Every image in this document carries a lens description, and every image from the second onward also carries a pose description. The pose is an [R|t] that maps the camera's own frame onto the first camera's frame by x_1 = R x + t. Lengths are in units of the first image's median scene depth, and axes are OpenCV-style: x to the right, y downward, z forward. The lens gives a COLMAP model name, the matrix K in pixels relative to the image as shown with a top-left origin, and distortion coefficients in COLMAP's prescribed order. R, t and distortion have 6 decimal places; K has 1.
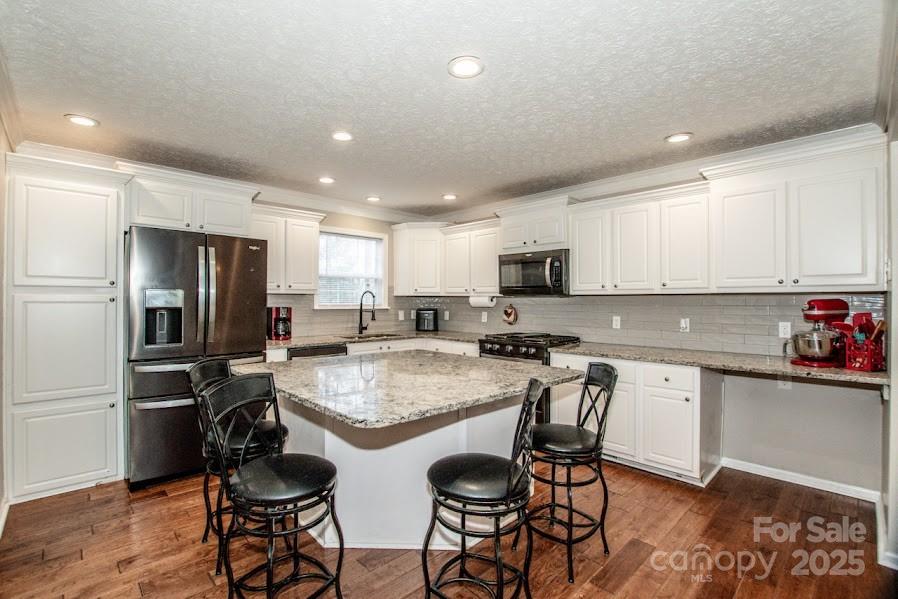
lens RADIAL K [[422.9, 0, 446.0], [0, 422.9, 296.1], [0, 0, 1]] dist [-0.001270, -0.000212]
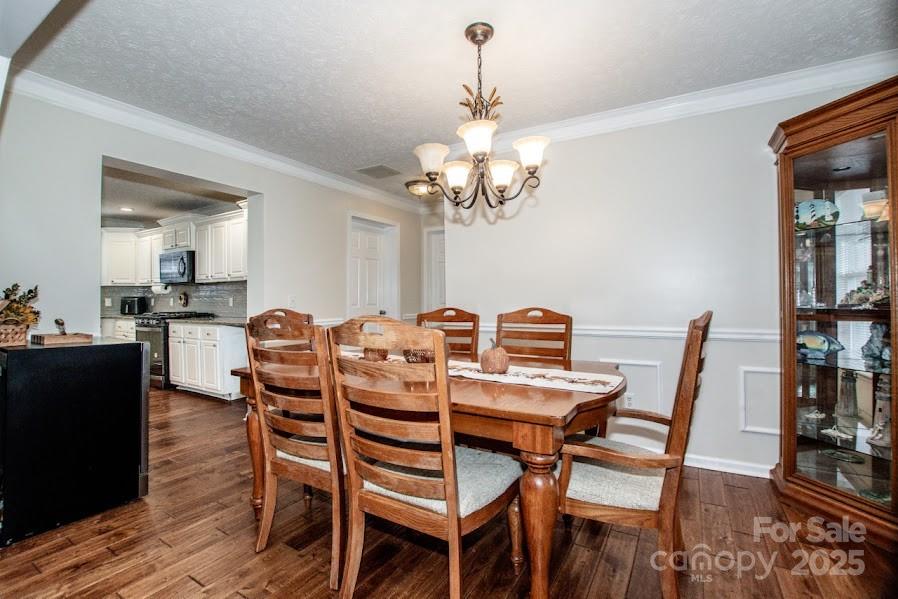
lens RADIAL K [[422.9, 0, 446.0], [0, 422.9, 296.1], [0, 0, 1]] dist [-0.001270, -0.000212]
pose [[0.976457, -0.009005, 0.215523, 0.772523], [0.008232, 0.999956, 0.004480, 0.039740], [-0.215554, -0.002601, 0.976488, -0.544089]]
